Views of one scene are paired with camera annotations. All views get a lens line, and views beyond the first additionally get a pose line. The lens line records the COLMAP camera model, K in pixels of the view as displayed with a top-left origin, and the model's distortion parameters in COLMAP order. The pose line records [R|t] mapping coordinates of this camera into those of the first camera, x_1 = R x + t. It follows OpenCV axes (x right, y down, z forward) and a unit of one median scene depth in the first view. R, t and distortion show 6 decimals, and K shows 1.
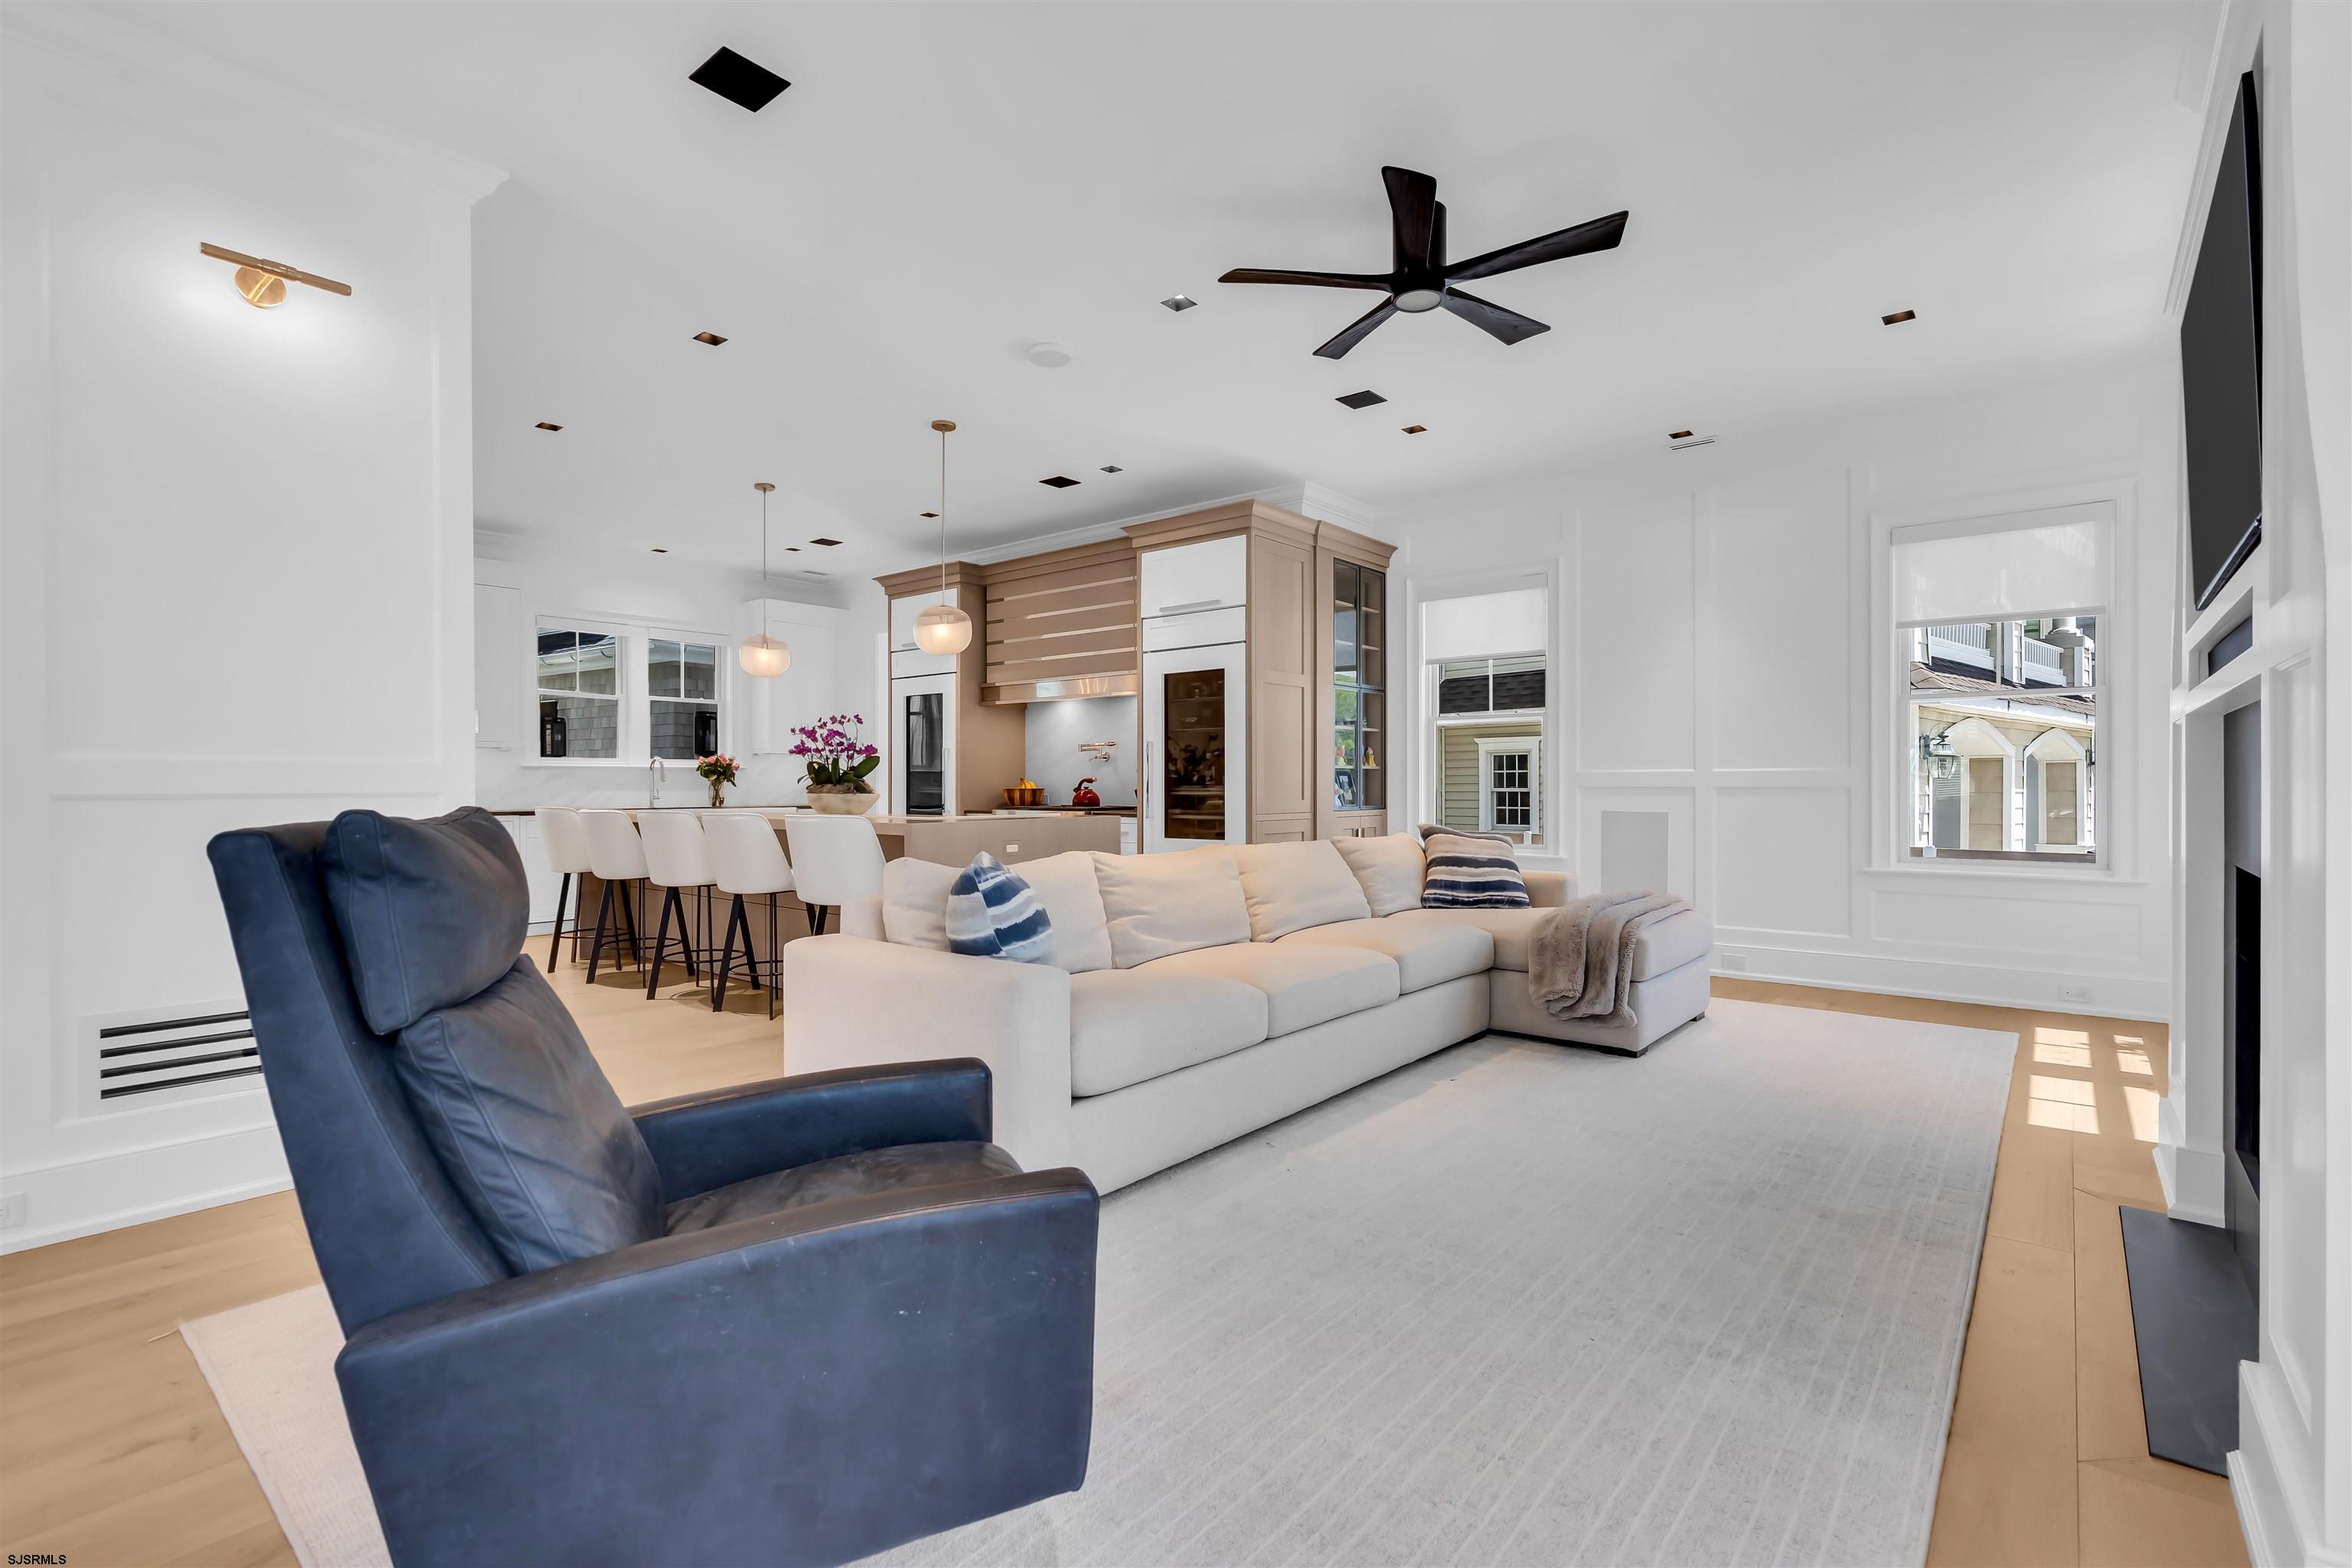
lens RADIAL K [[1077.6, 0, 1172.3], [0, 1077.6, 782.6], [0, 0, 1]] dist [-0.002826, 0.001199]
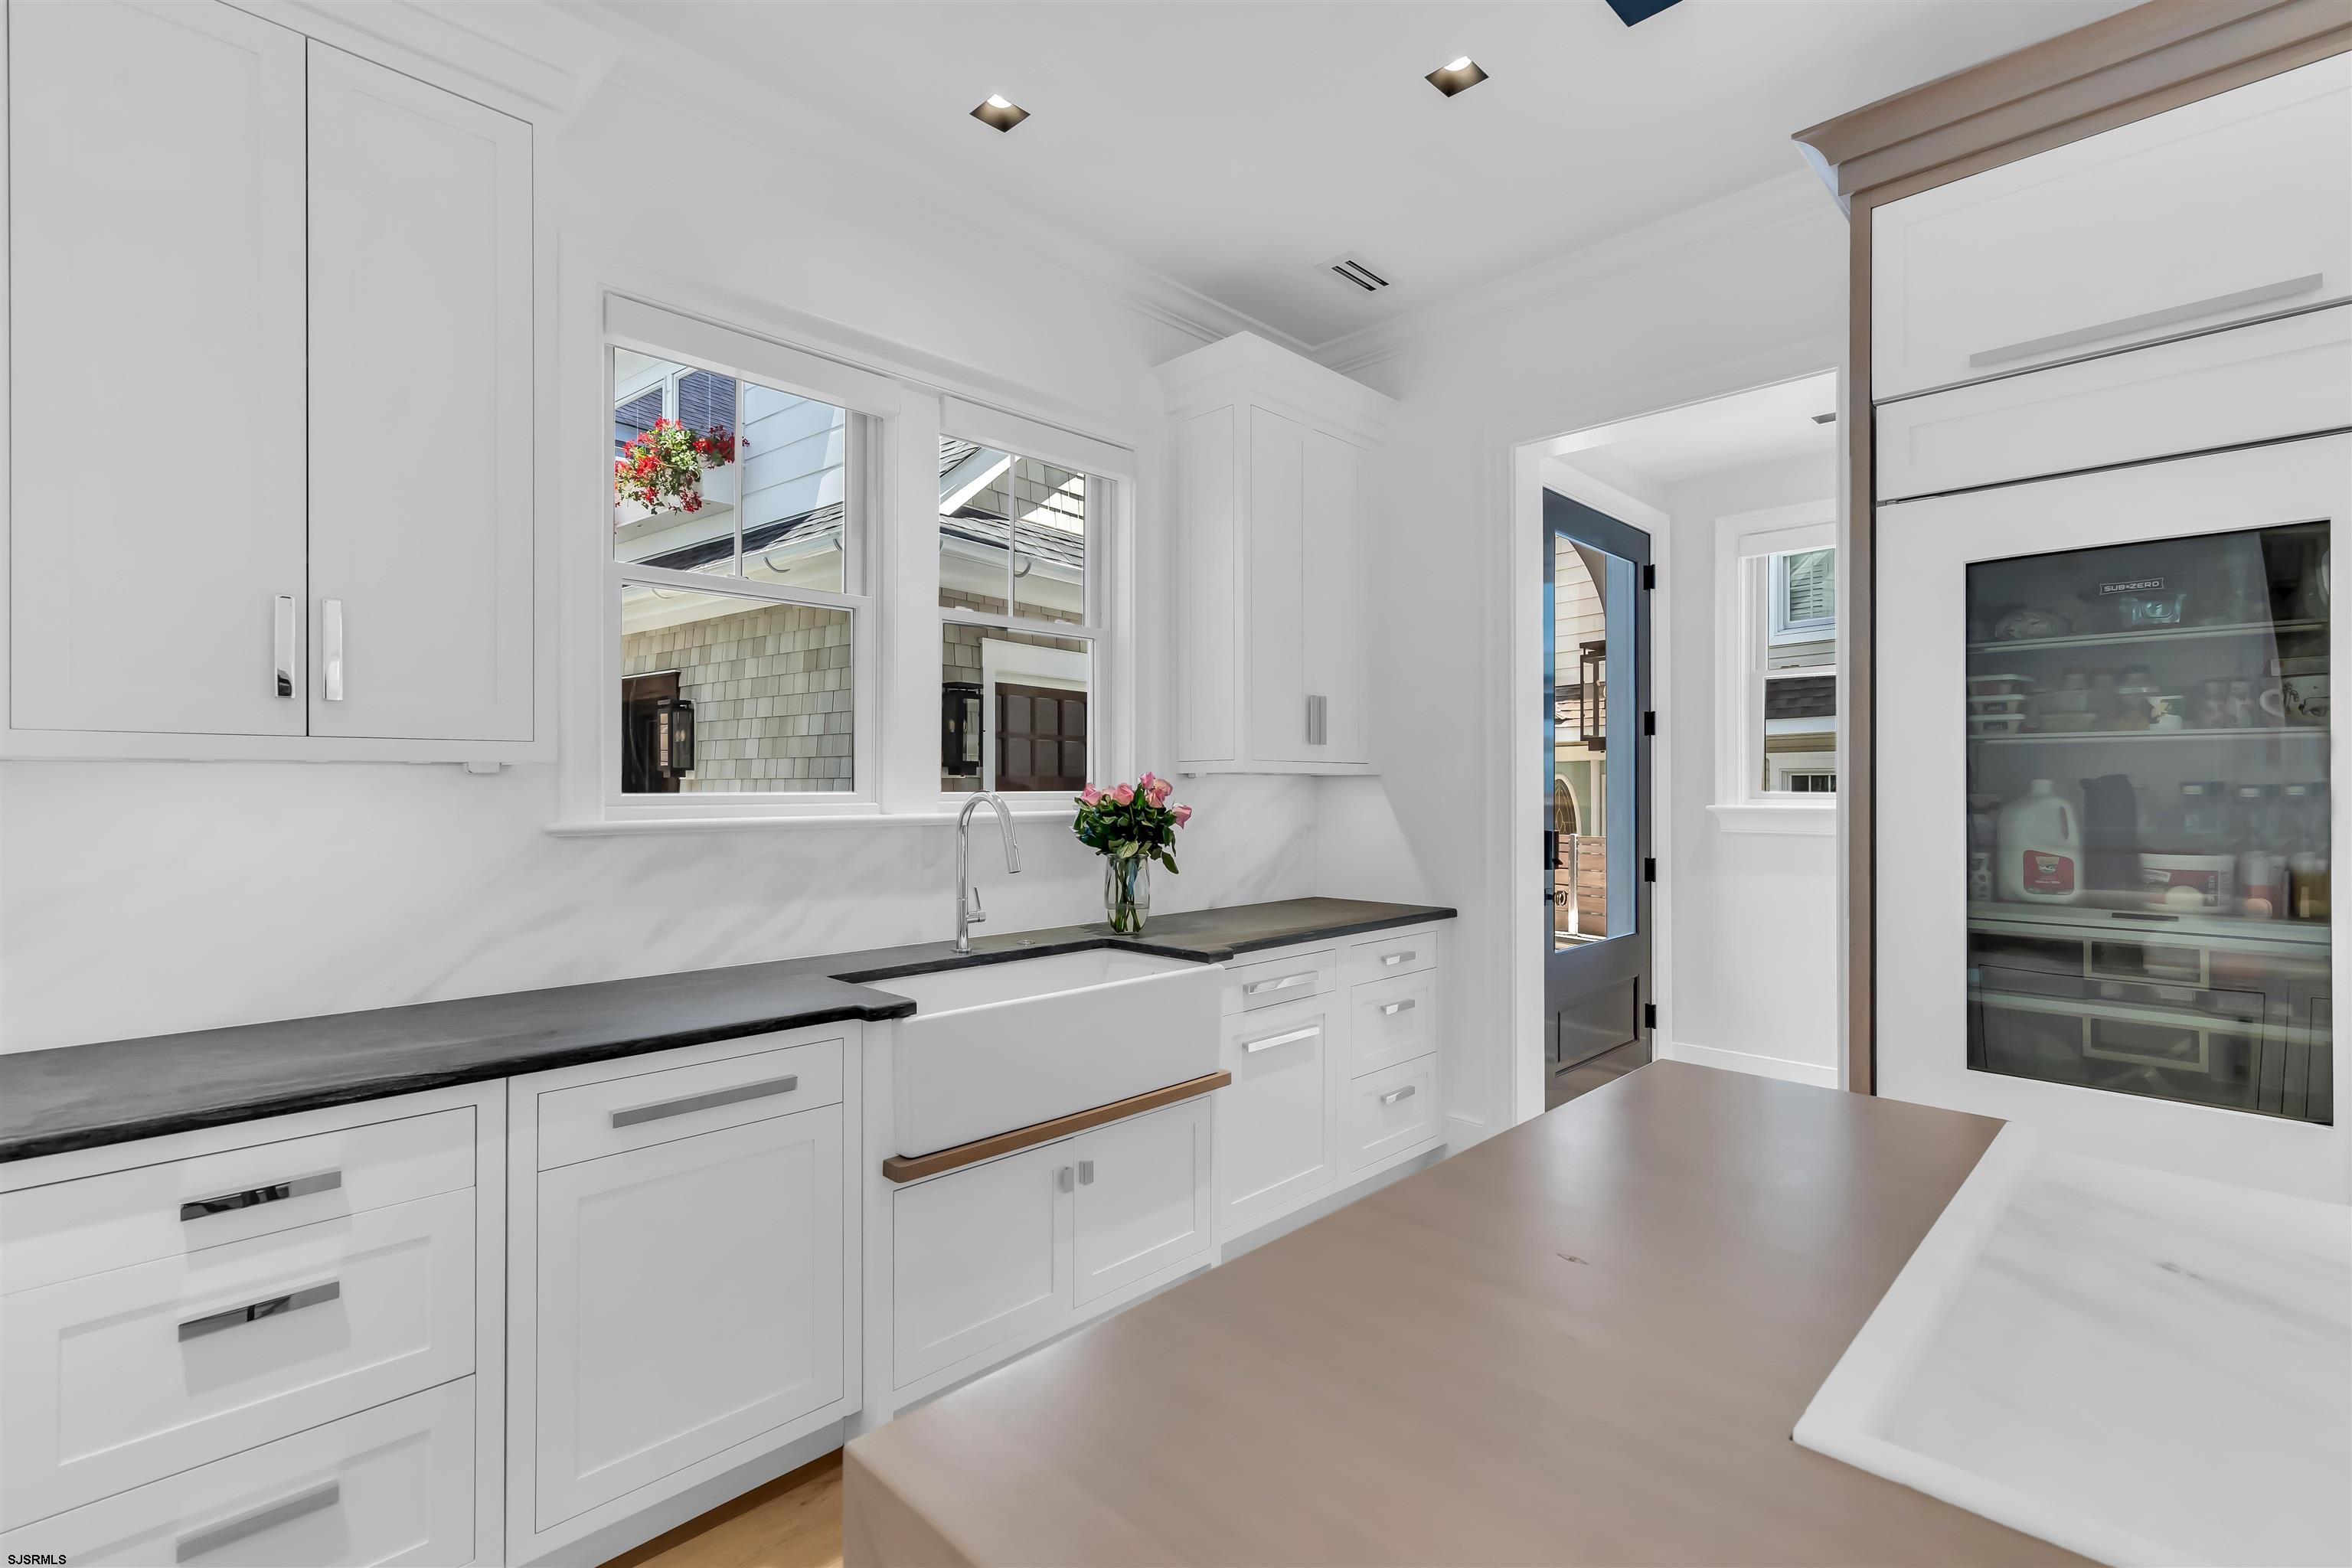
lens RADIAL K [[1077.6, 0, 1181.7], [0, 1077.6, 777.9], [0, 0, 1]] dist [-0.002826, 0.001199]
pose [[0.996488, 0.001820, -0.083721, -0.514083], [-0.002492, 0.999965, -0.007926, -0.031841], [0.083704, 0.008107, 0.996458, 0.904338]]
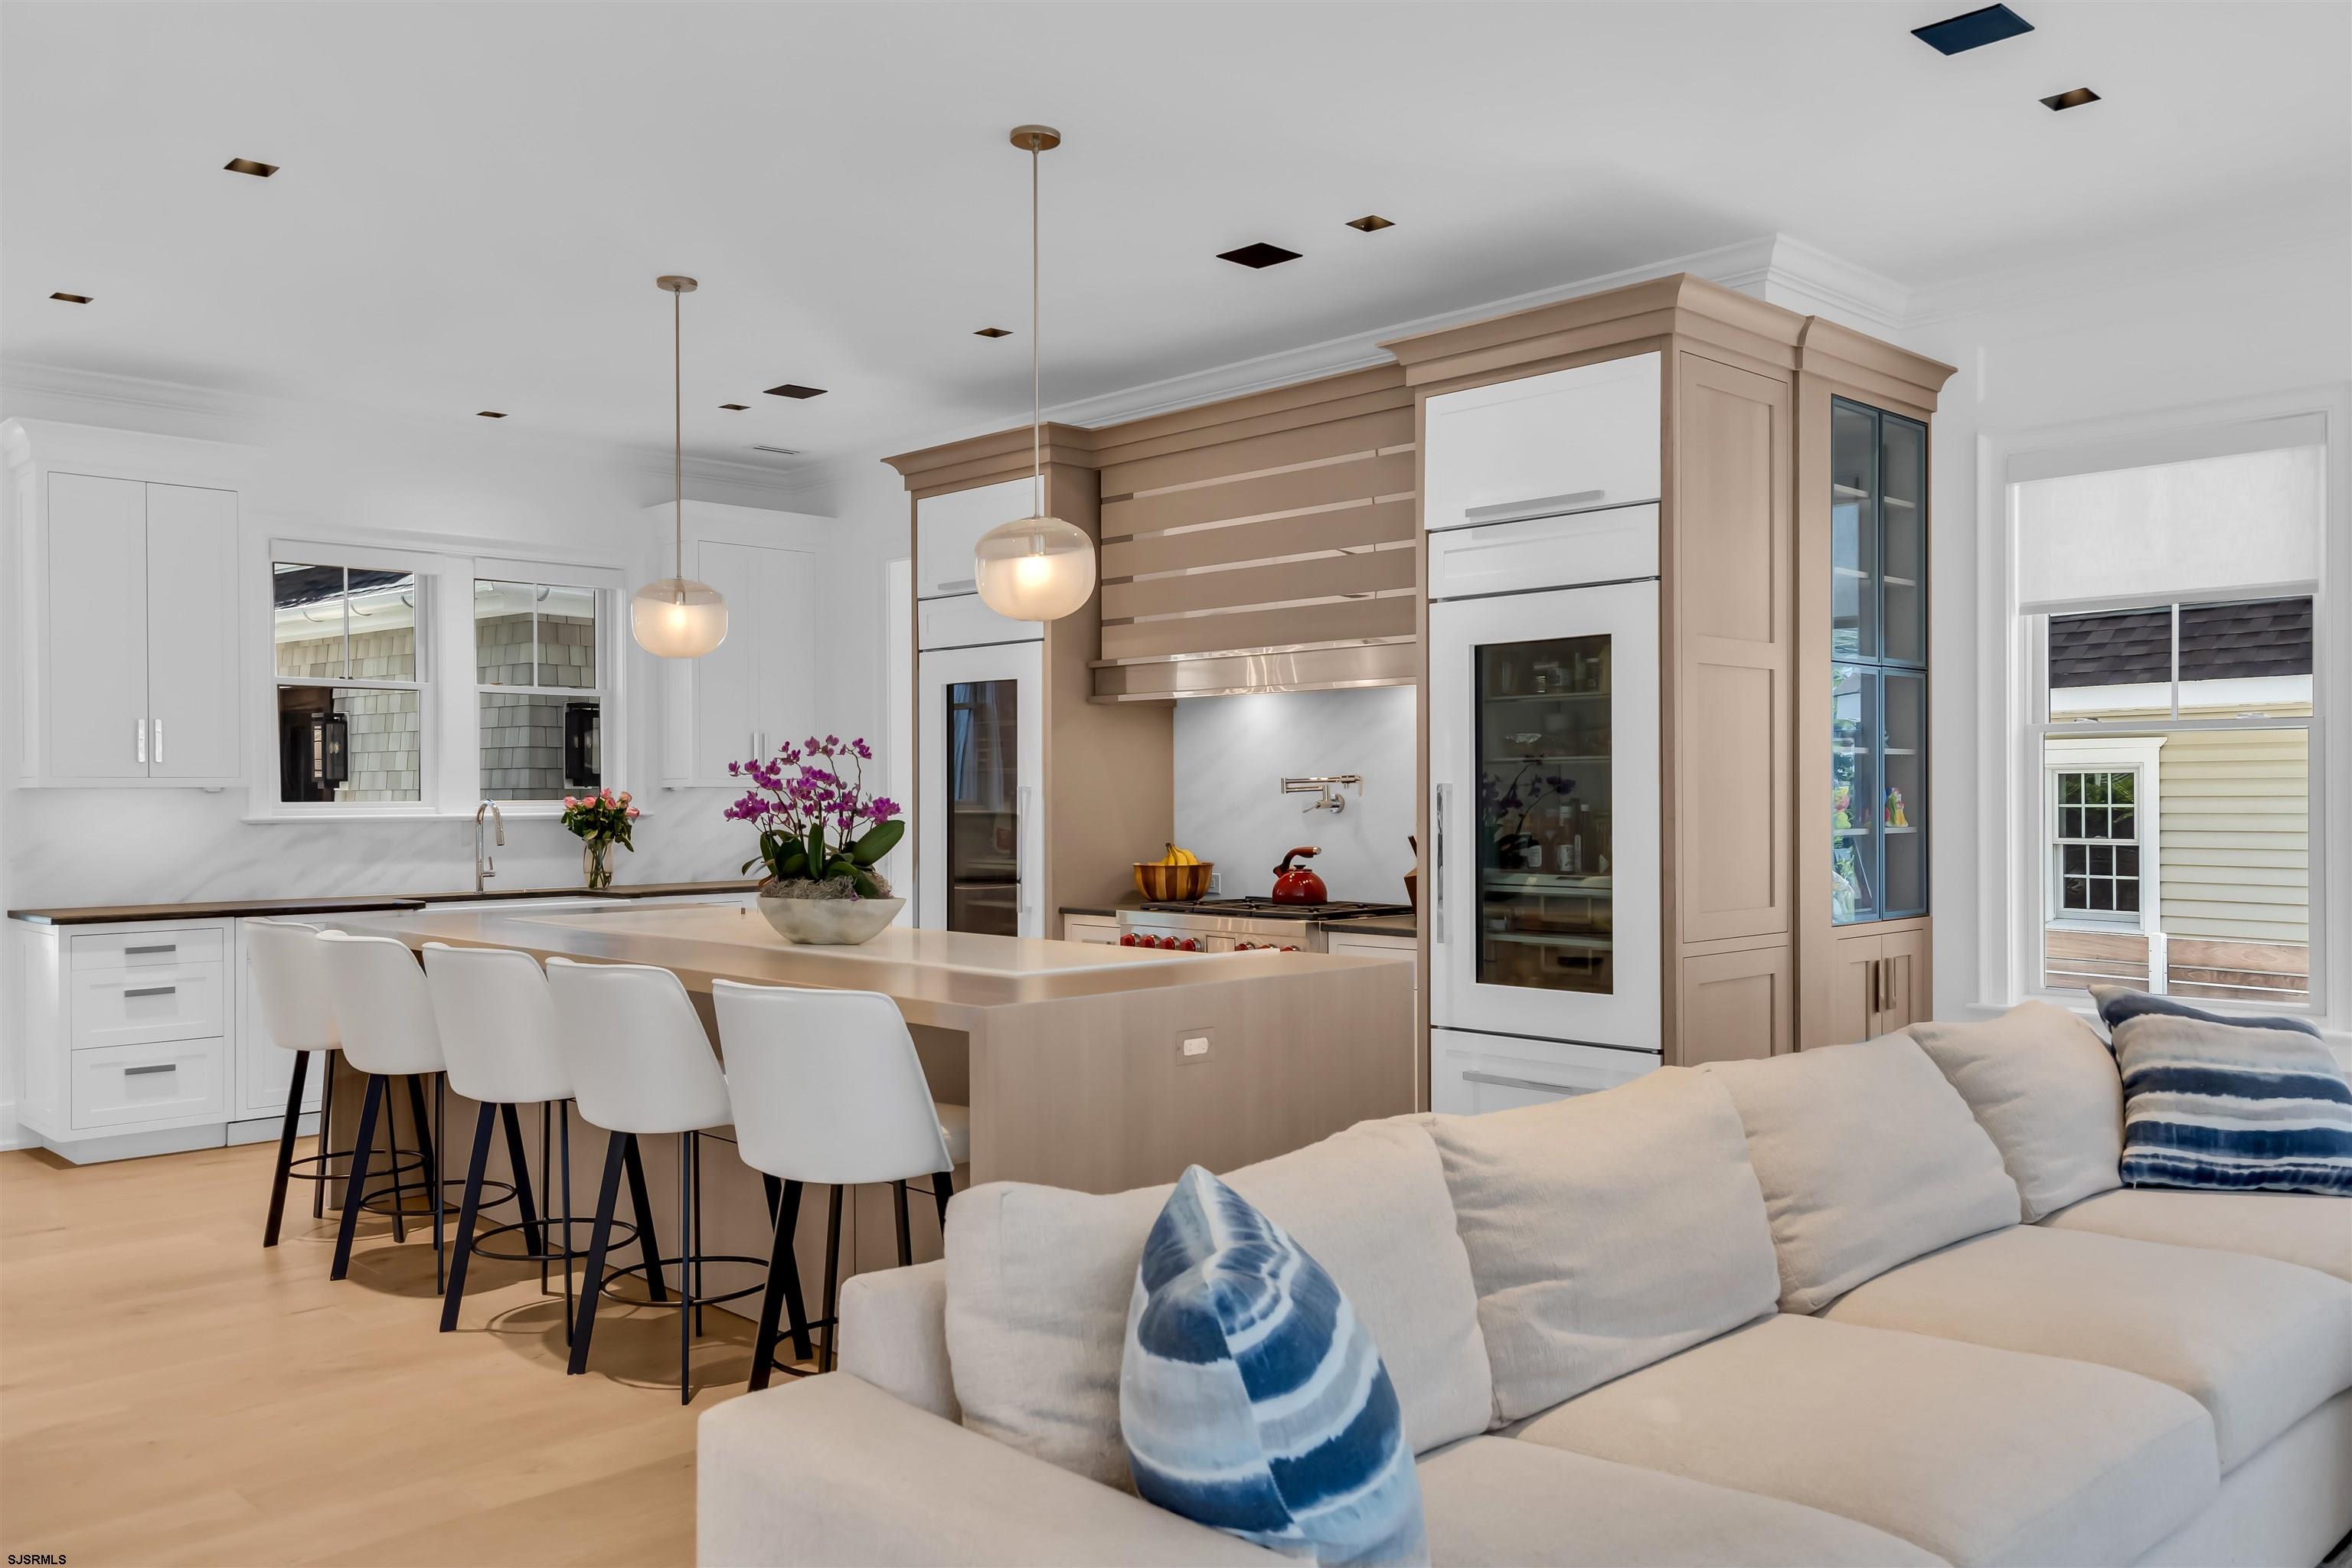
lens RADIAL K [[1818.7, 0, 1159.0], [0, 1818.7, 786.4], [0, 0, 1]] dist [0.041254, -0.008171]
pose [[0.993639, -0.001556, -0.112597, -0.056709], [0.001278, 0.999996, -0.002544, -0.035314], [0.112601, 0.002384, 0.993637, 0.170155]]
